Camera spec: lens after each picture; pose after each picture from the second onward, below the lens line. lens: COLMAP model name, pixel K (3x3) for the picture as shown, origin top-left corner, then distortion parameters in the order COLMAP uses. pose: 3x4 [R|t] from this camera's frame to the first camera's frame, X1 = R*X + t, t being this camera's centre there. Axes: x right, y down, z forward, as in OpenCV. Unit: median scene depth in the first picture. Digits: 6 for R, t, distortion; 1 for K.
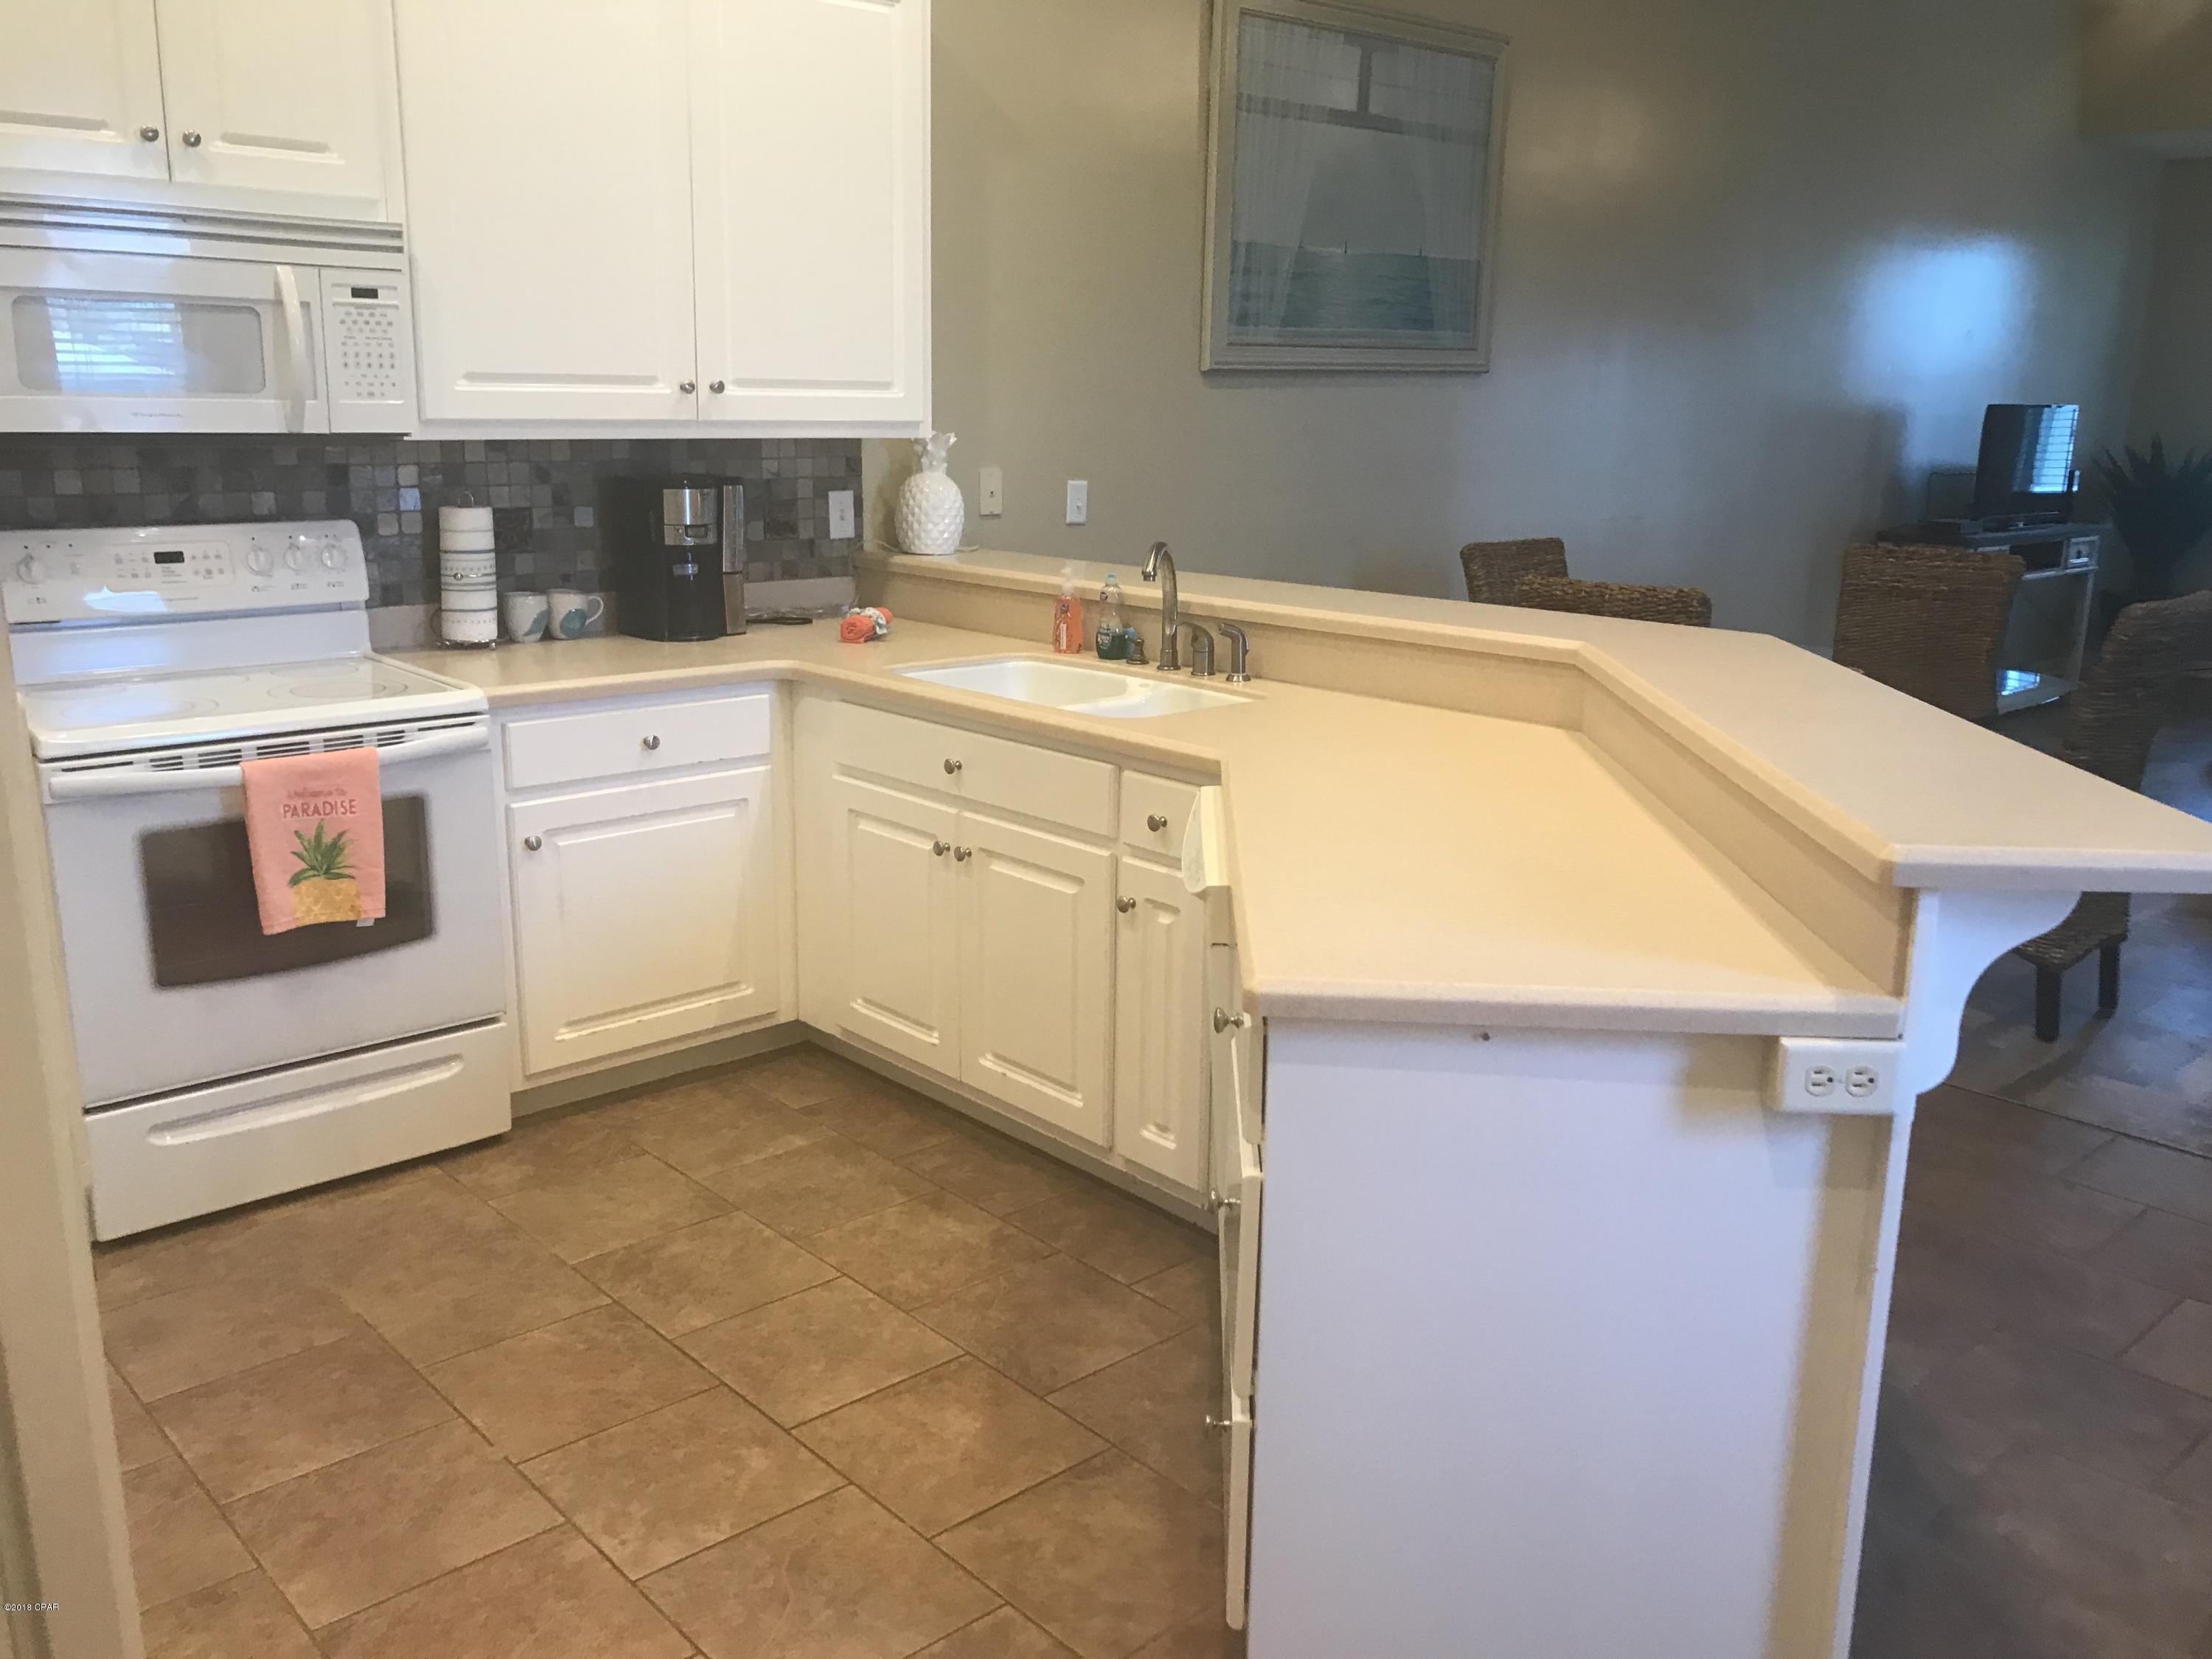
lens RADIAL K [[1830.4, 0, 1143.8], [0, 1830.4, 786.1], [0, 0, 1]] dist [0.030037, -0.031480]
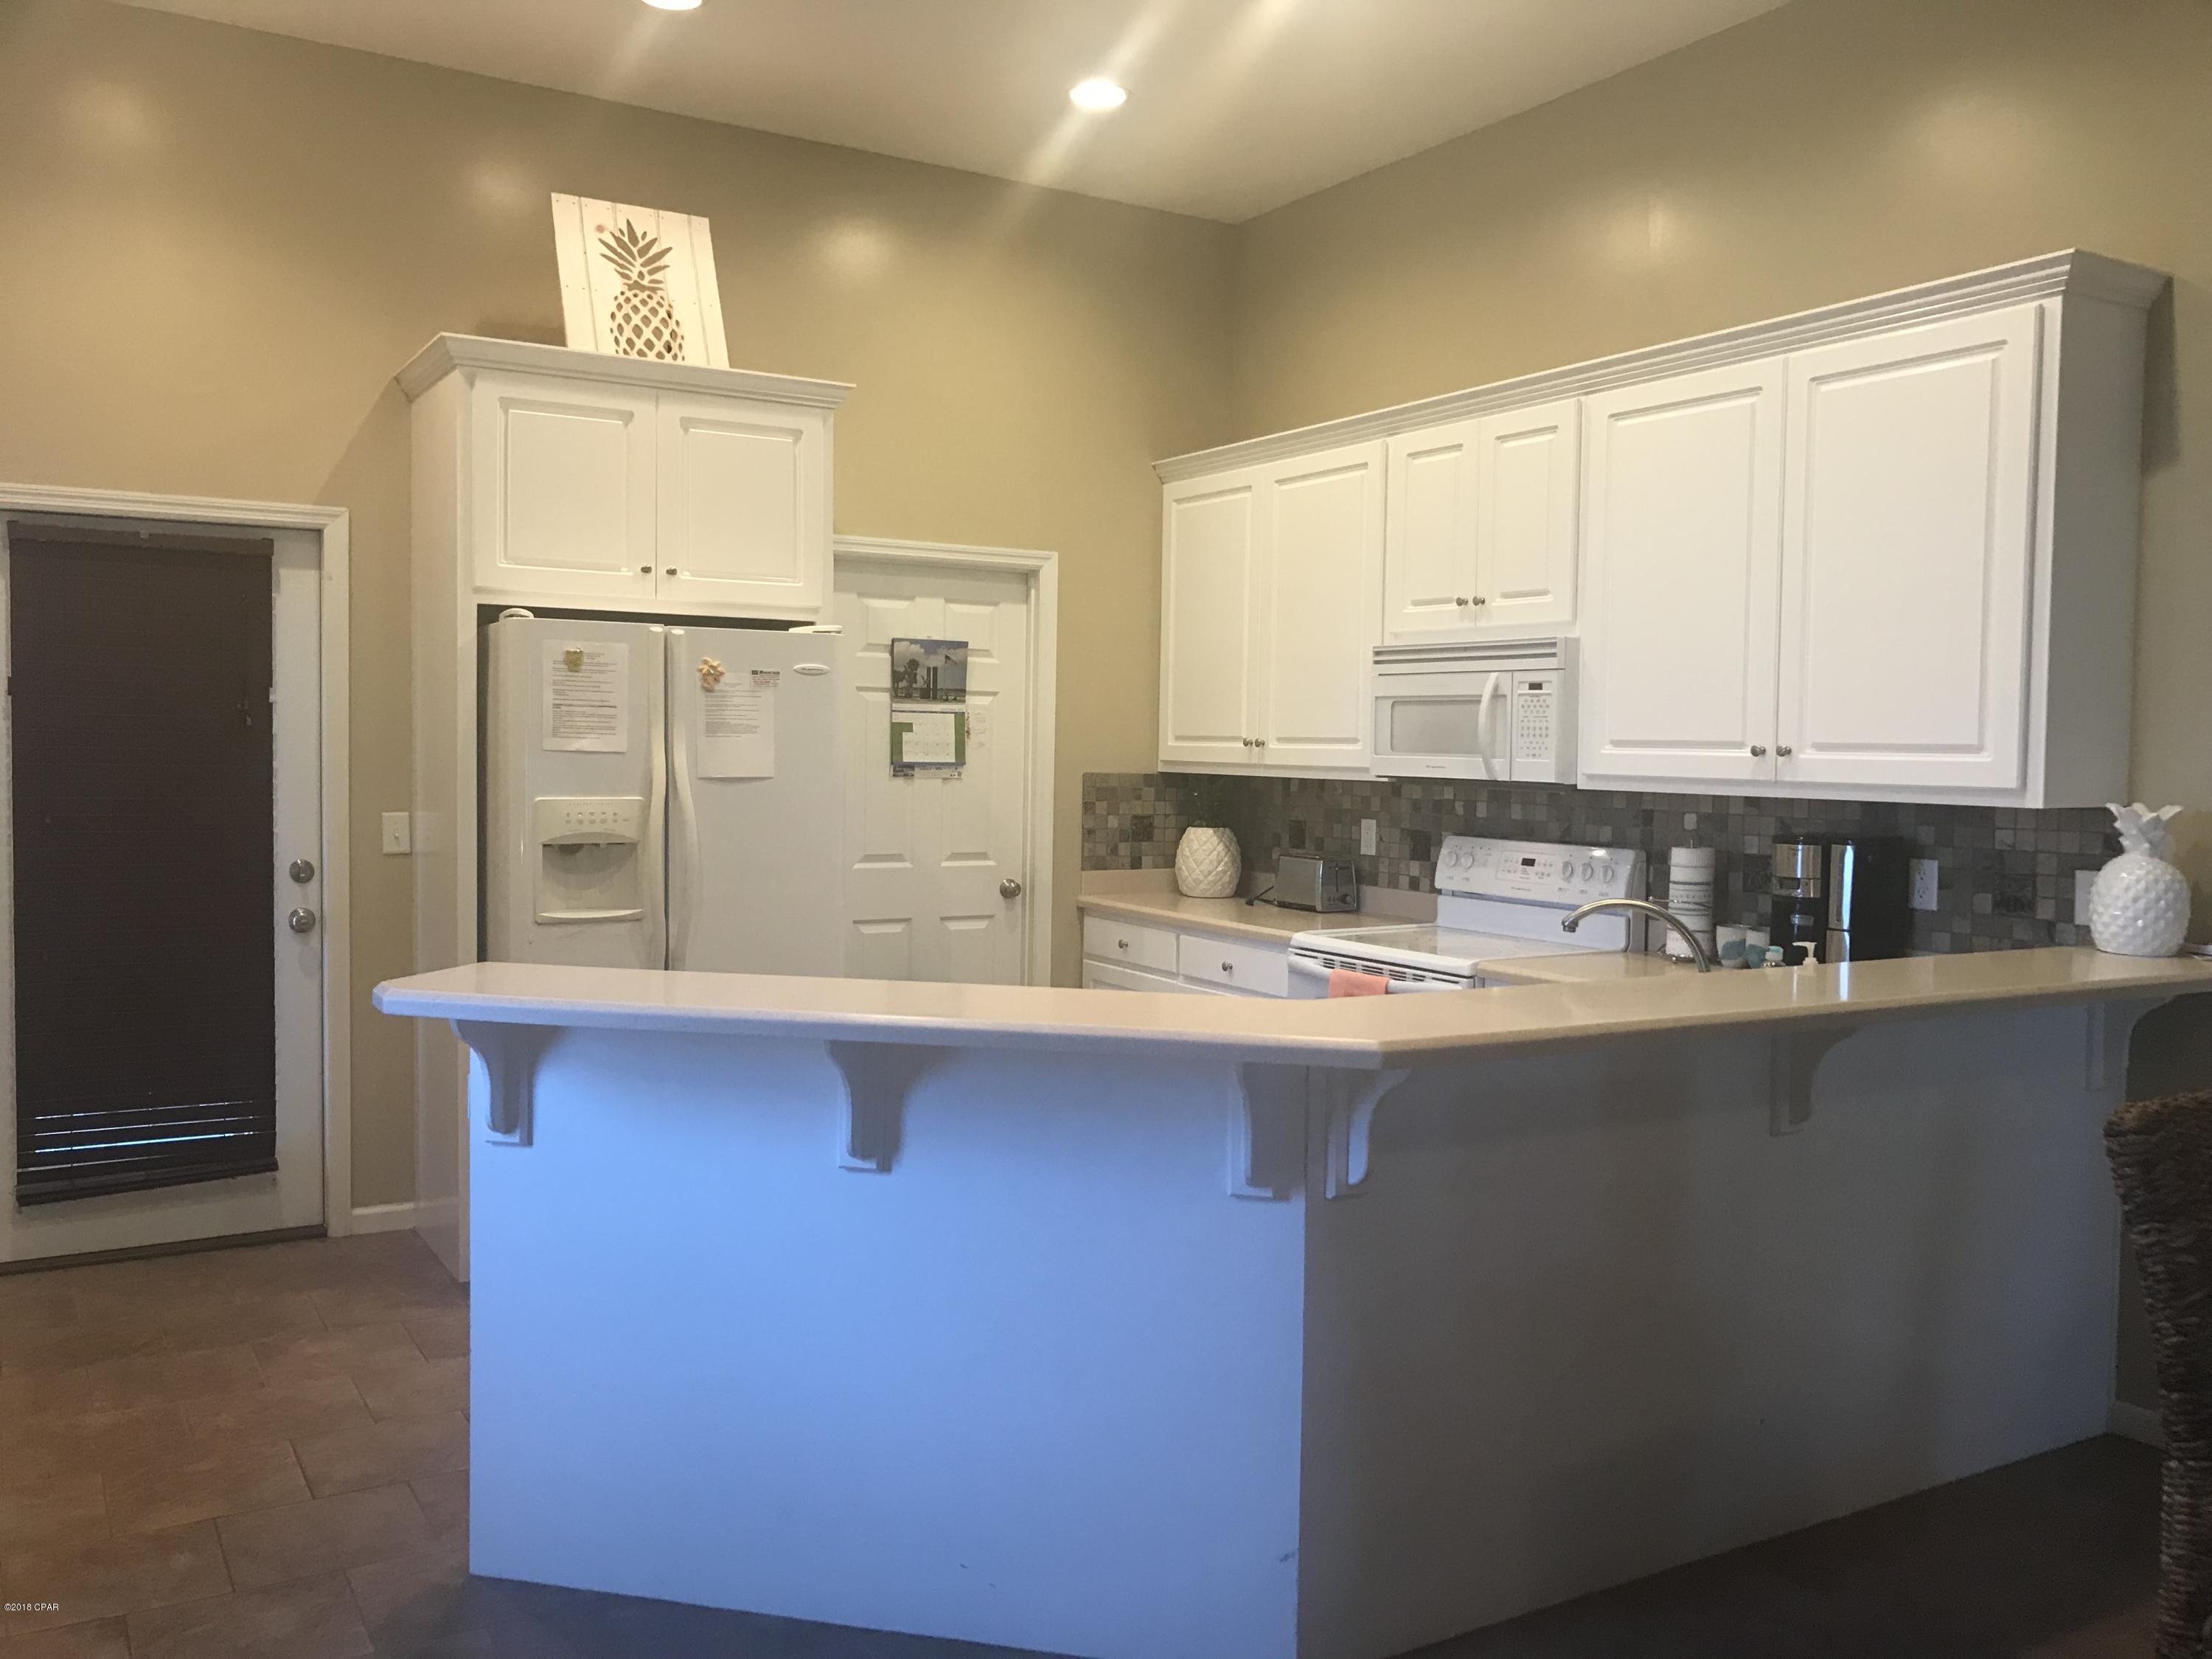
lens RADIAL K [[1830.4, 0, 1141.7], [0, 1830.4, 834.7], [0, 0, 1]] dist [0.030037, -0.031480]
pose [[-0.194628, 0.032106, -0.980352, 0.955674], [-0.225968, 0.971113, 0.076665, -0.178745], [0.954494, 0.236449, -0.181751, 0.908043]]
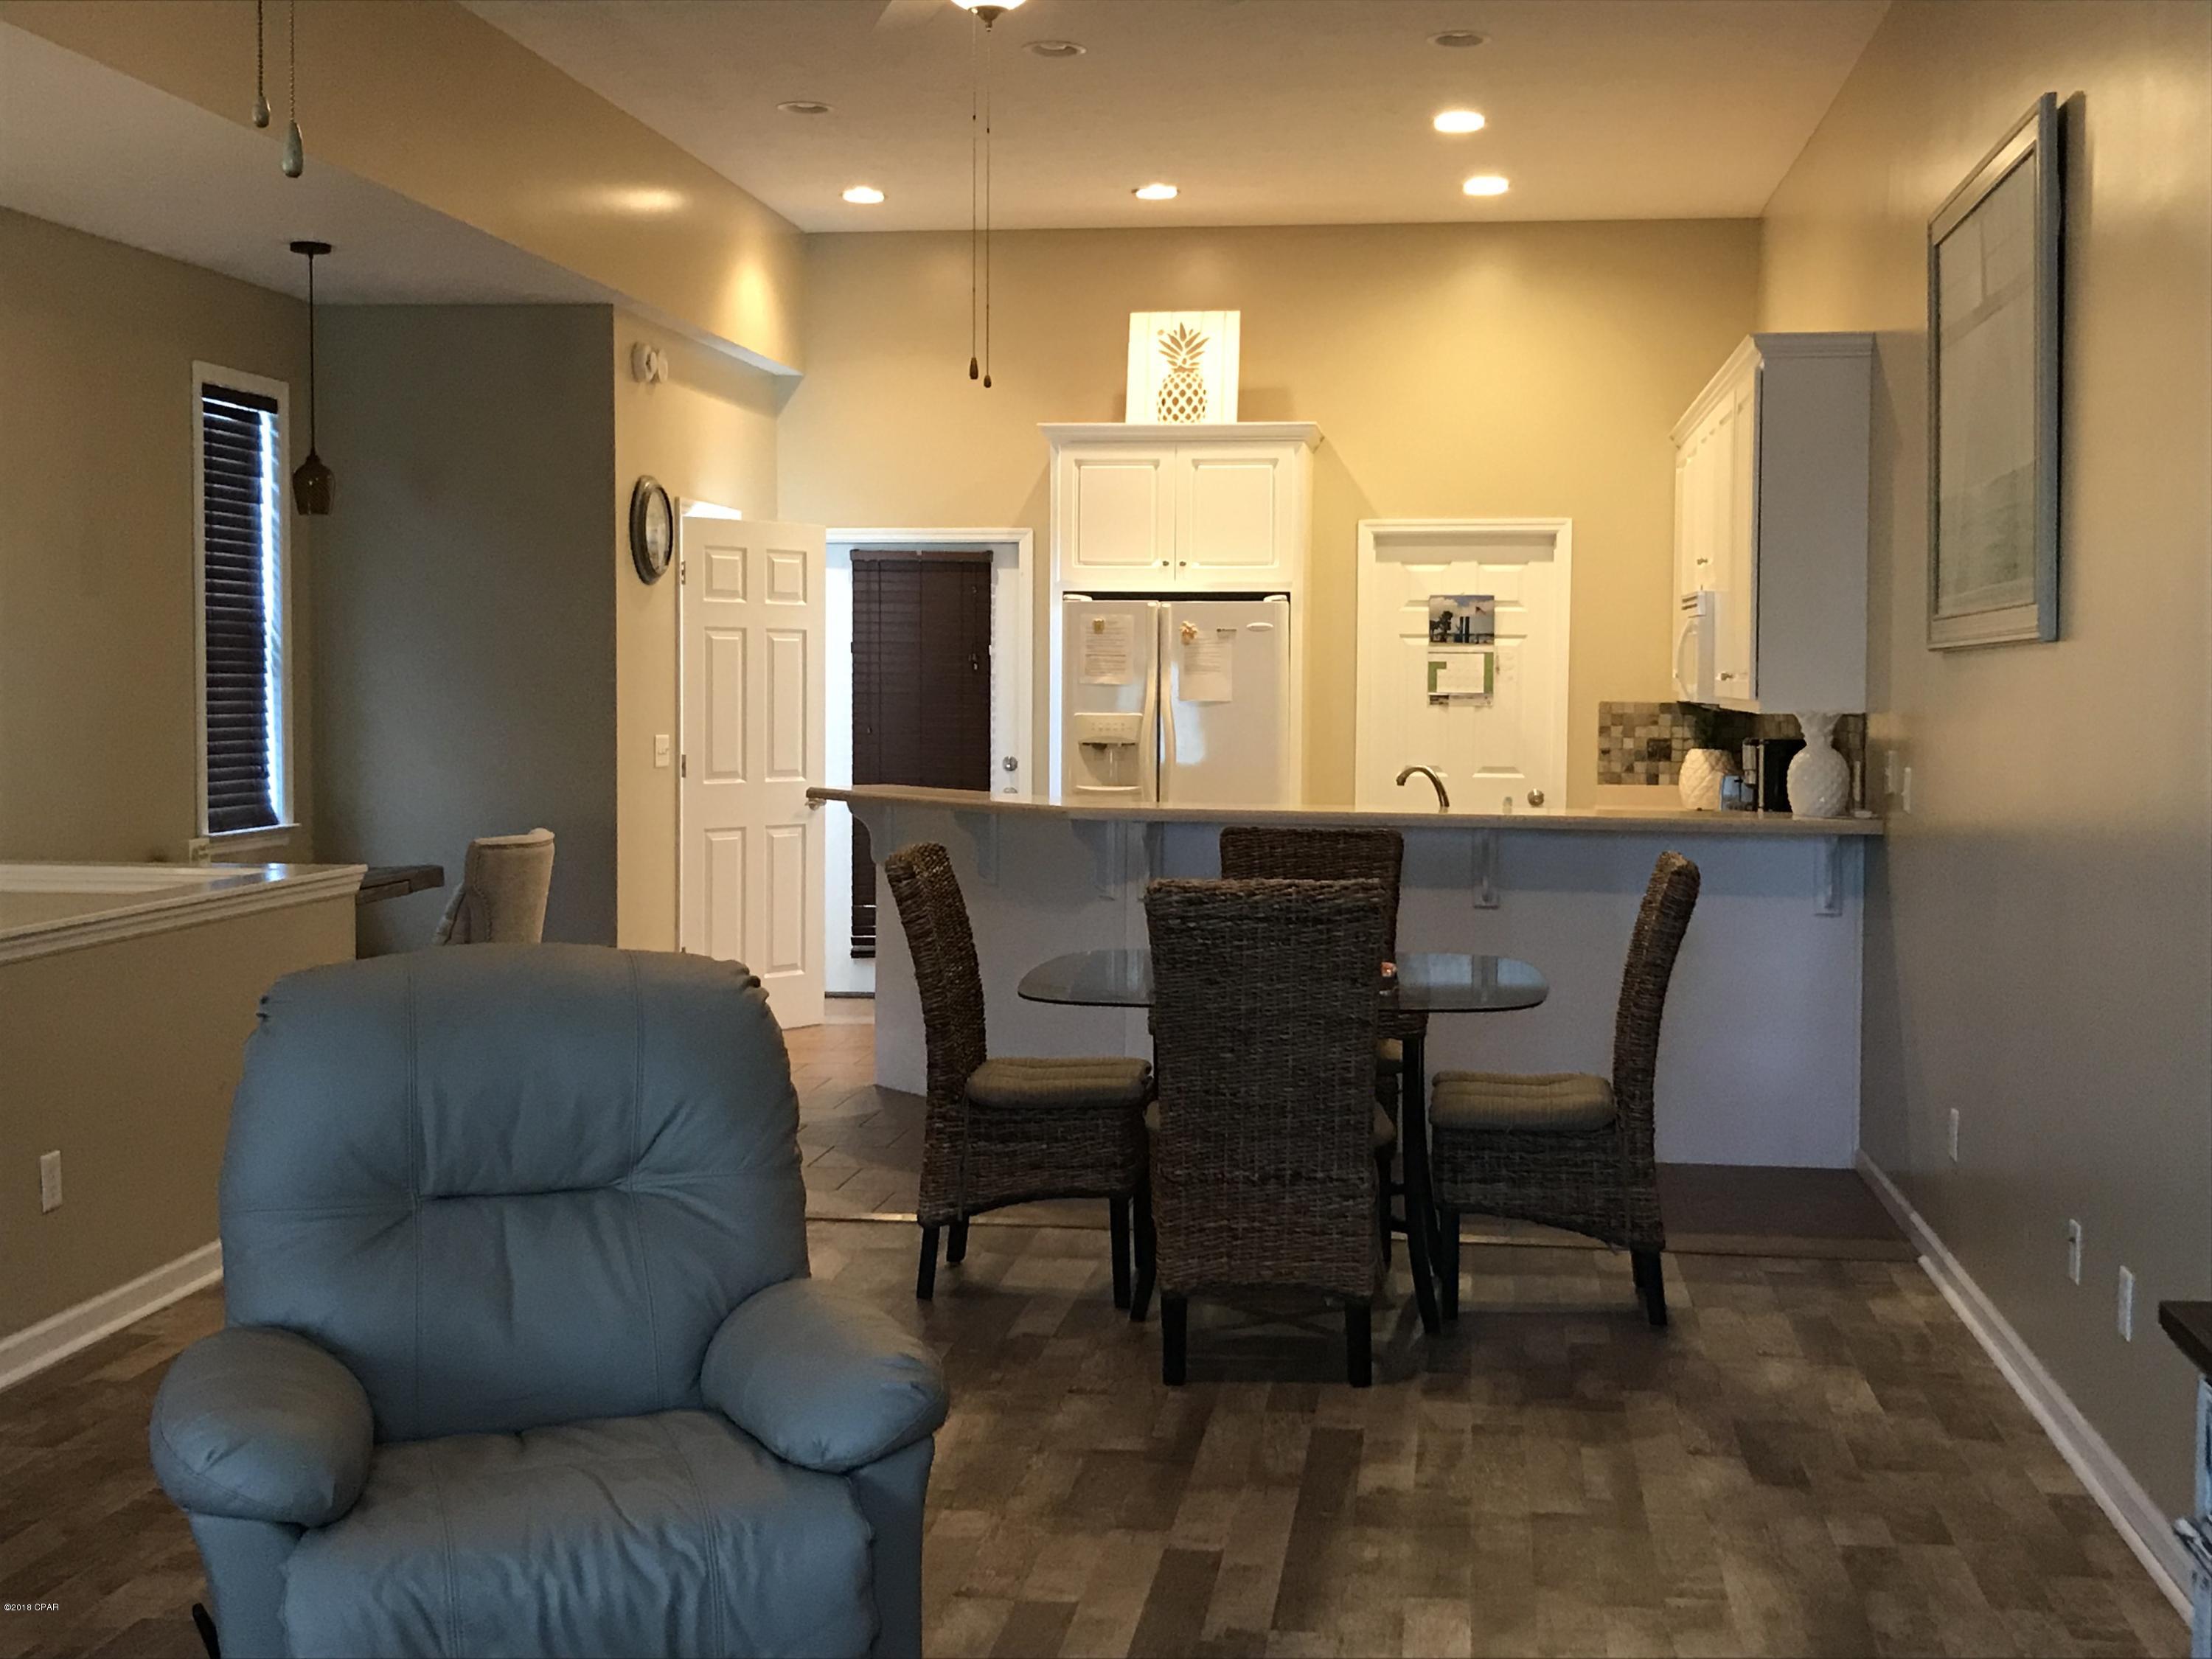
lens RADIAL K [[2690.9, 0, 1096.7], [0, 2690.9, 845.4], [0, 0, 1]] dist [0.025800, 0.000000]
pose [[-0.775031, 0.024730, -0.631439, 1.827126], [-0.150859, 0.963101, 0.222884, -0.631198], [0.613651, 0.268000, -0.742703, 2.955053]]
